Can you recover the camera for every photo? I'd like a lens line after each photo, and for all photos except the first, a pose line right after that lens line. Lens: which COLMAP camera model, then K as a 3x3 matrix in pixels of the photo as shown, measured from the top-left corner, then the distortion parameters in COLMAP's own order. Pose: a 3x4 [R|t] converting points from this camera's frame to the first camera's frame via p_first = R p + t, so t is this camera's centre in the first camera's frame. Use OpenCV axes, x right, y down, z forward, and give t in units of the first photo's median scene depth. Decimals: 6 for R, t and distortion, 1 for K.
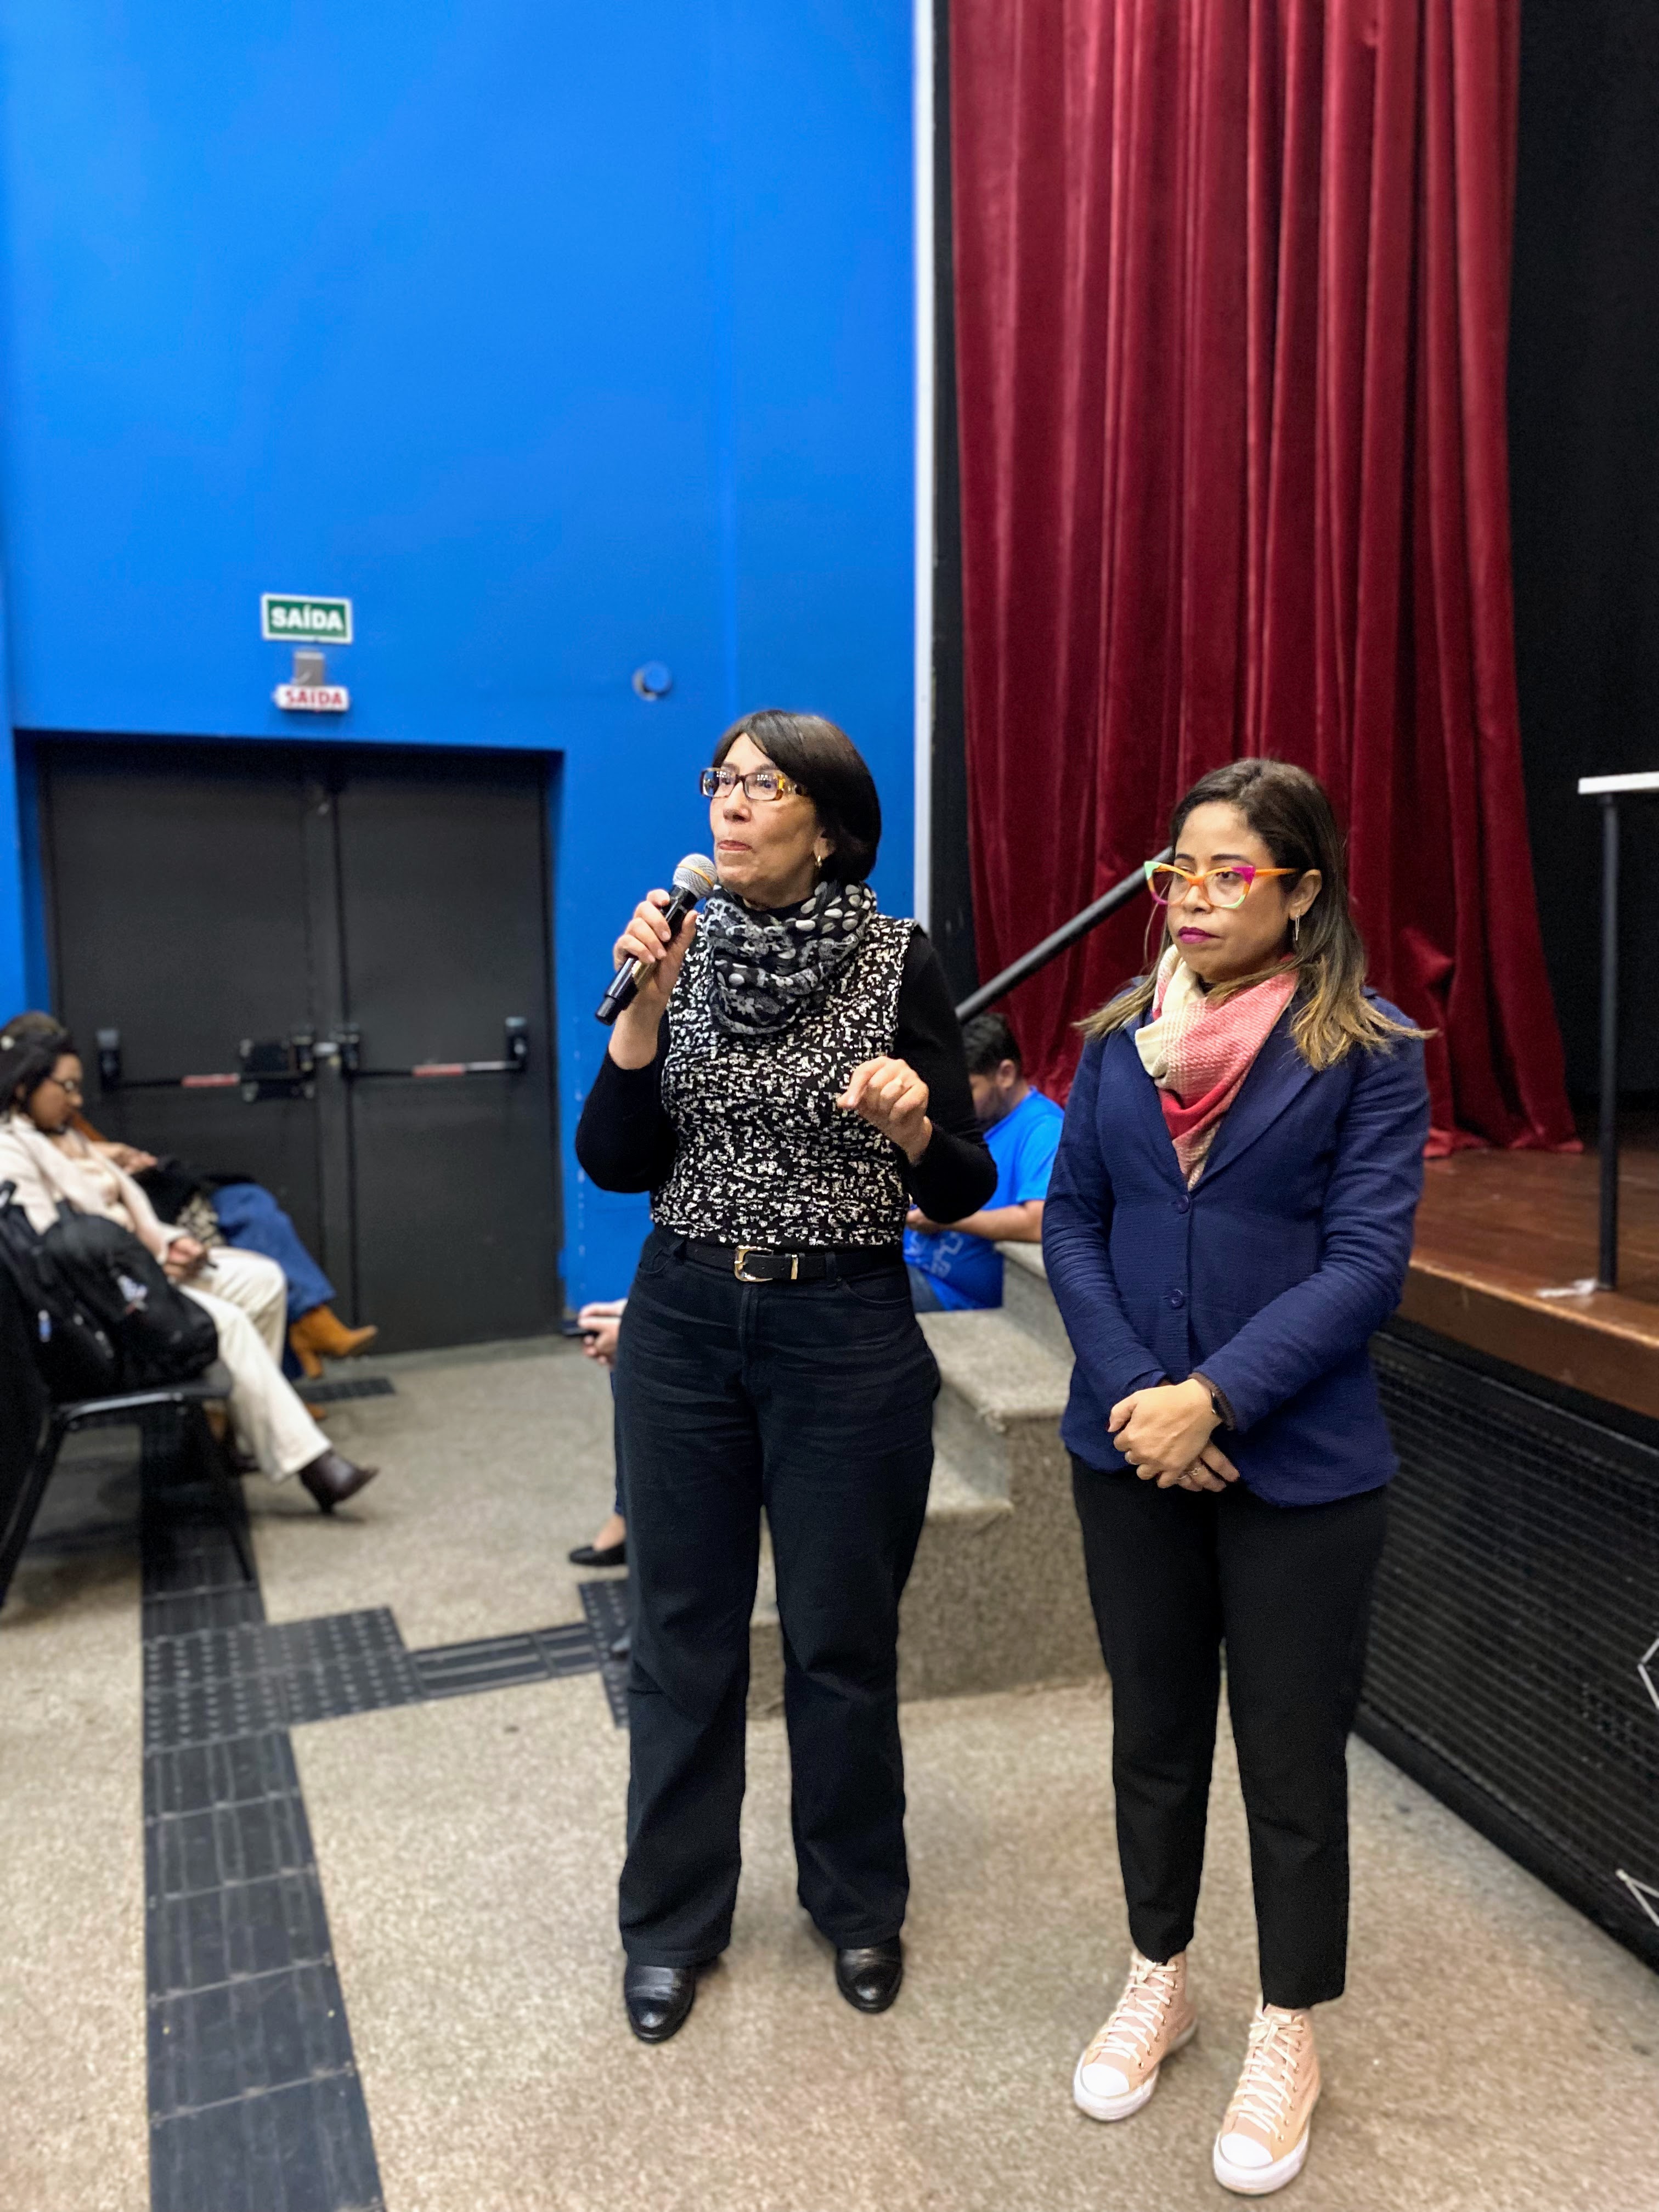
lens RADIAL K [[1665.7, 0, 838.7], [0, 1665.7, 1099.2], [0, 0, 1]] dist [0.009049, -0.014382]
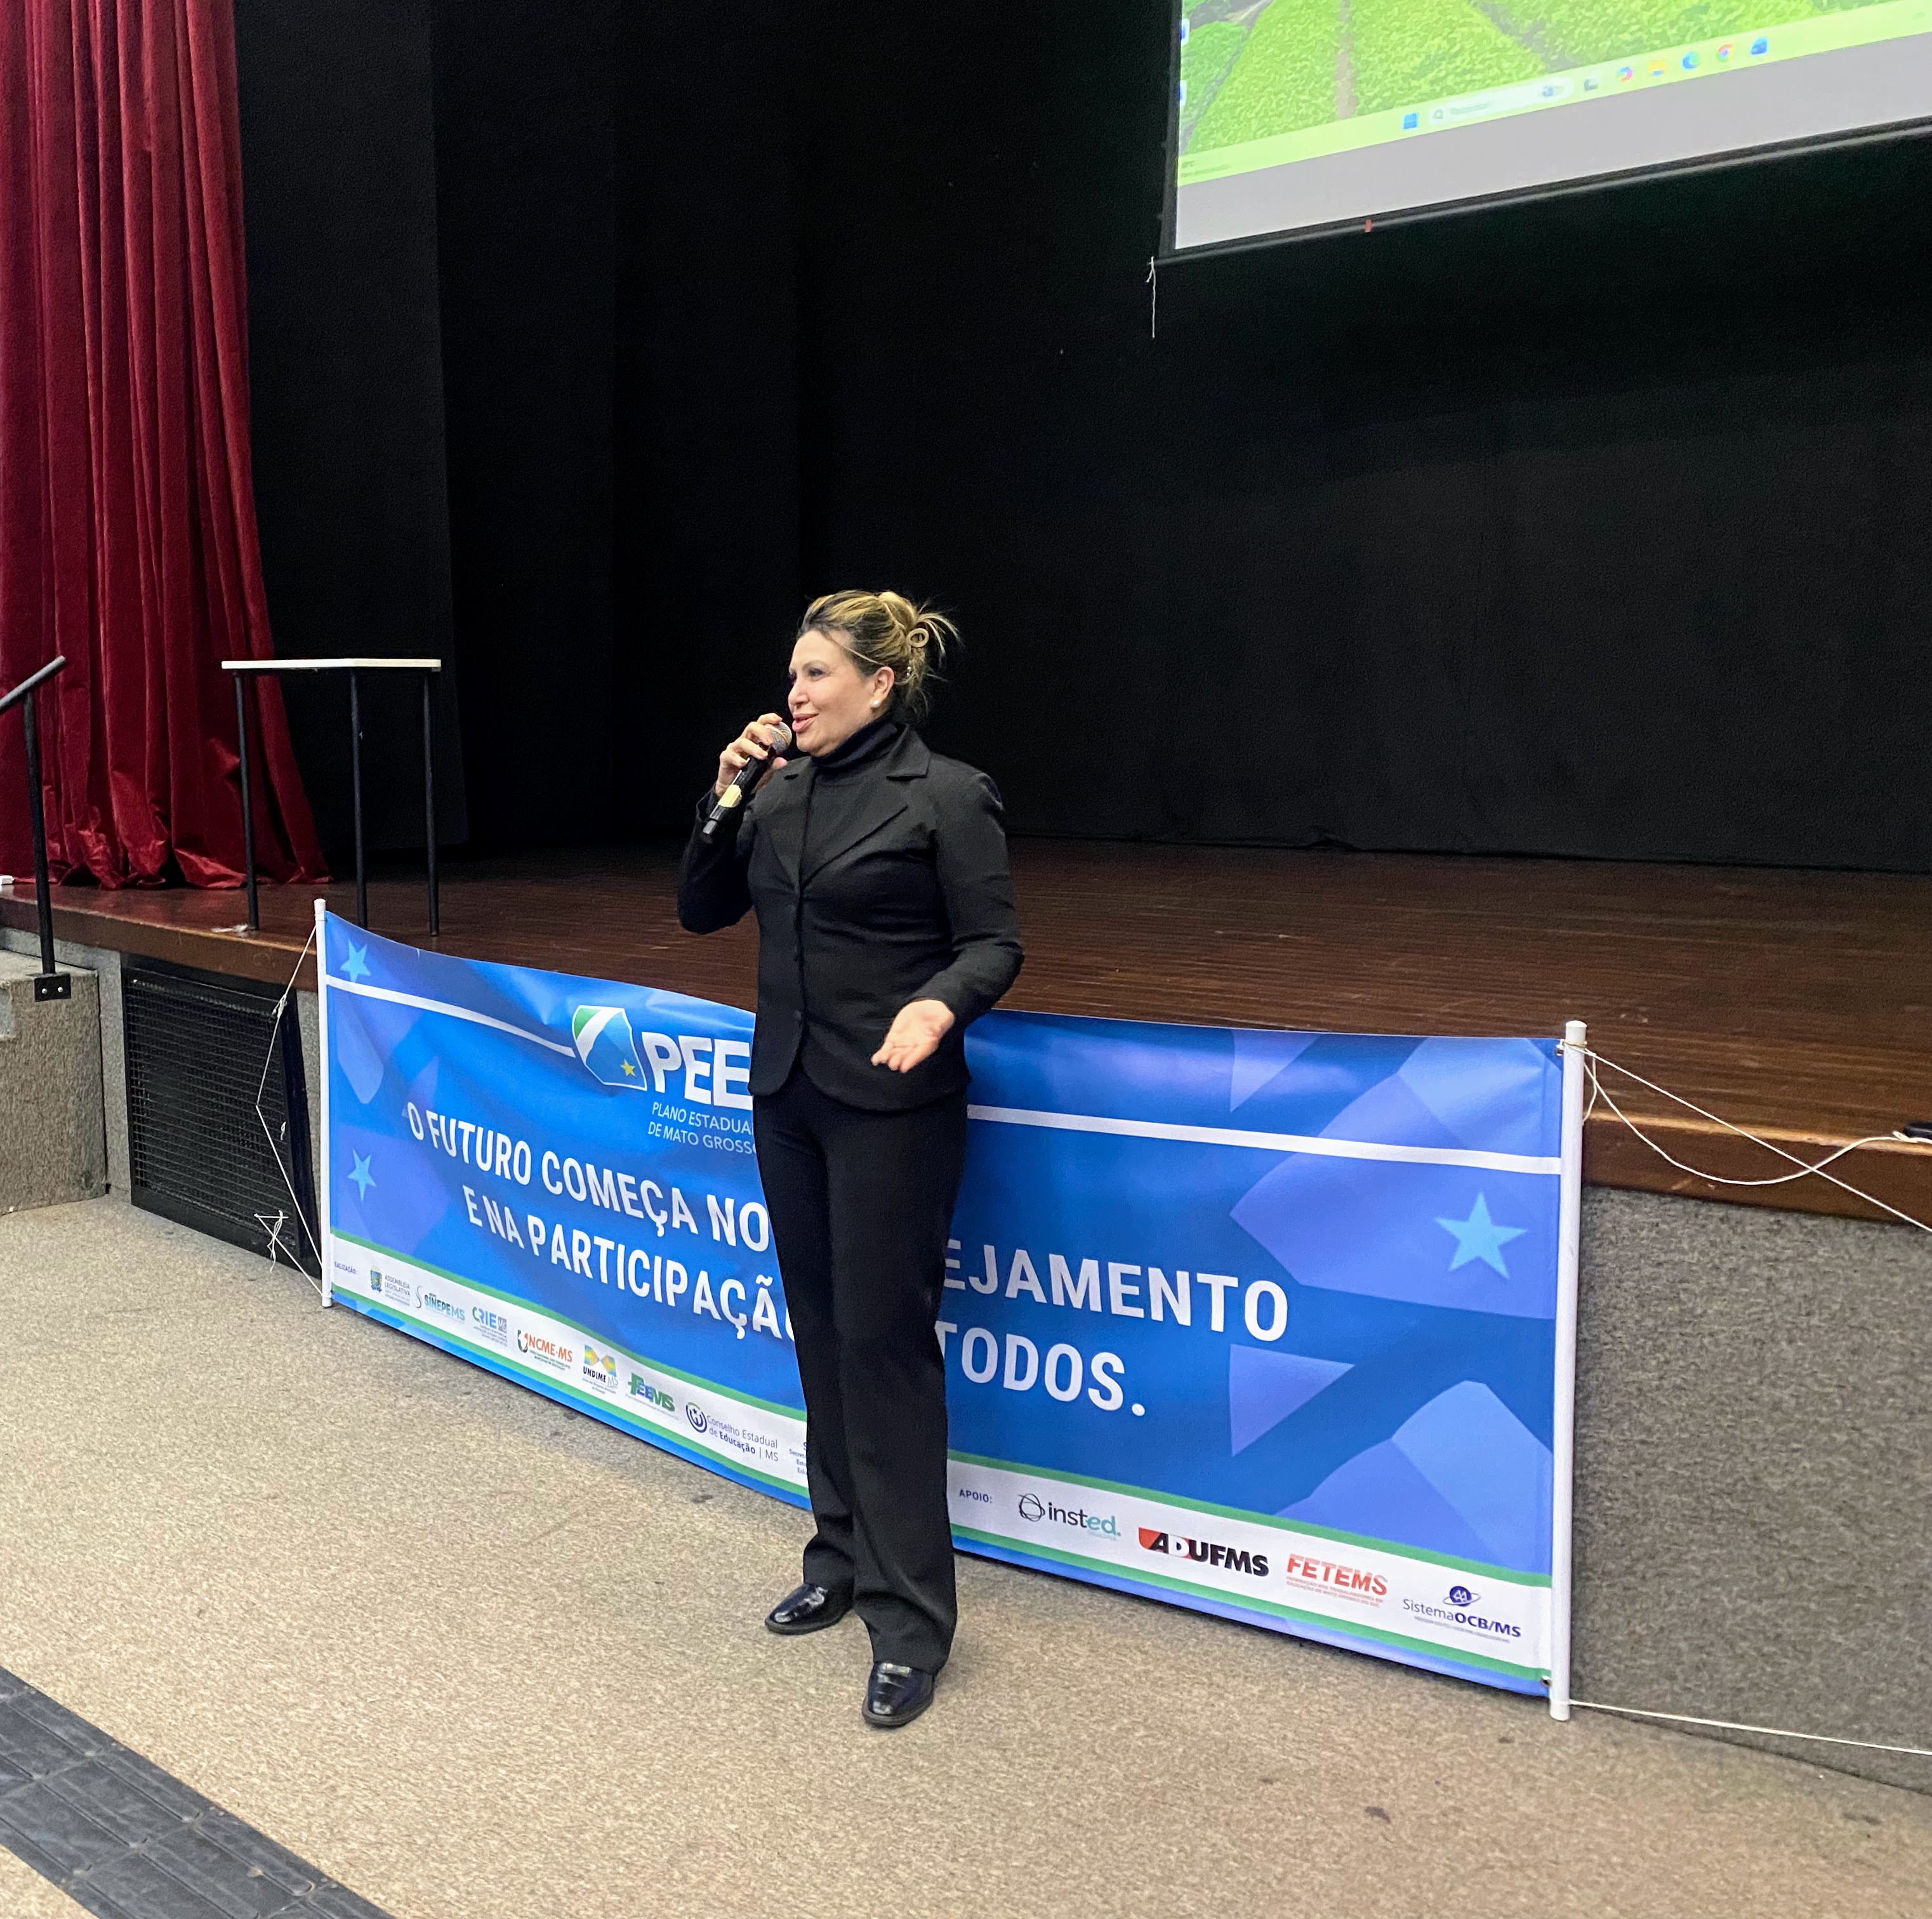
lens RADIAL K [[1923.5, 0, 649.2], [0, 1923.5, 948.5], [0, 0, 1]] dist [0.001168, 0.000000]
pose [[0.909966, -0.047741, 0.411925, -0.015246], [0.043384, 0.998860, 0.019926, 0.056772], [-0.412406, -0.000261, 0.911000, -0.597577]]
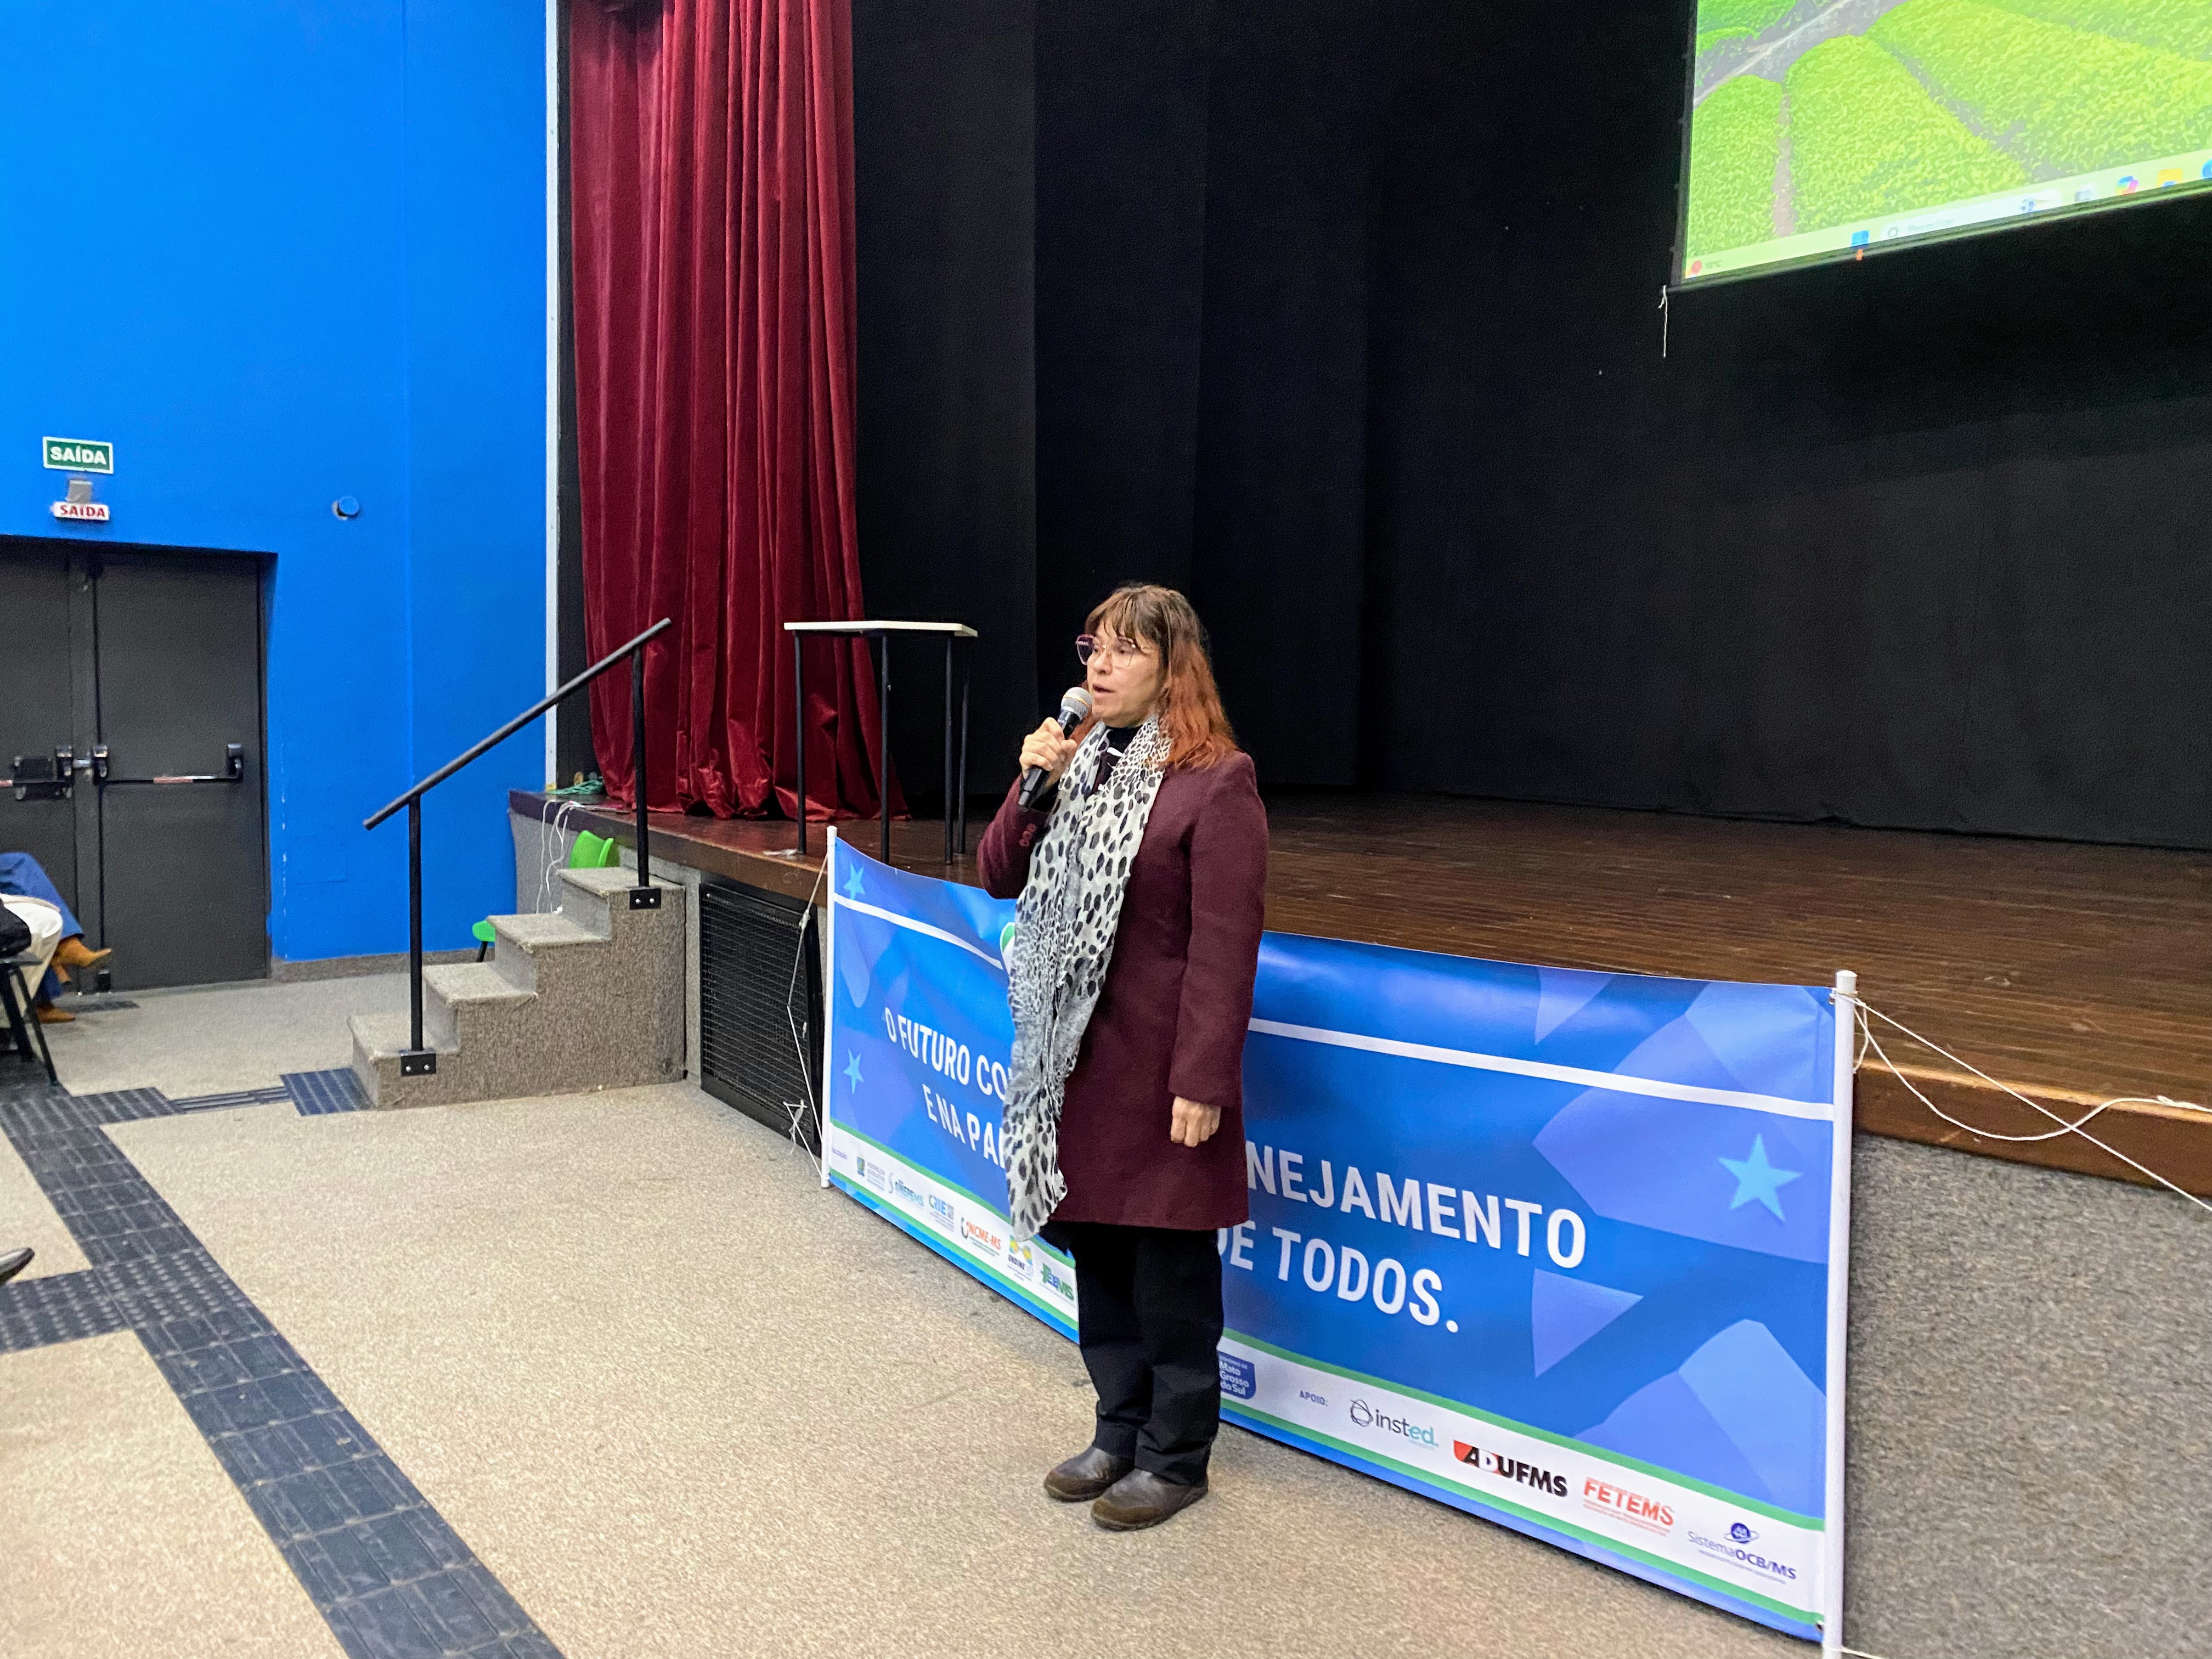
lens RADIAL K [[1665.7, 0, 1095.2], [0, 1665.7, 807.0], [0, 0, 1]] dist [0.009049, -0.014382]
pose [[0.956351, 0.006933, 0.292139, 0.097227], [0.004481, 0.999253, -0.038383, 0.069738], [-0.292187, 0.038017, 0.955605, -0.610970]]
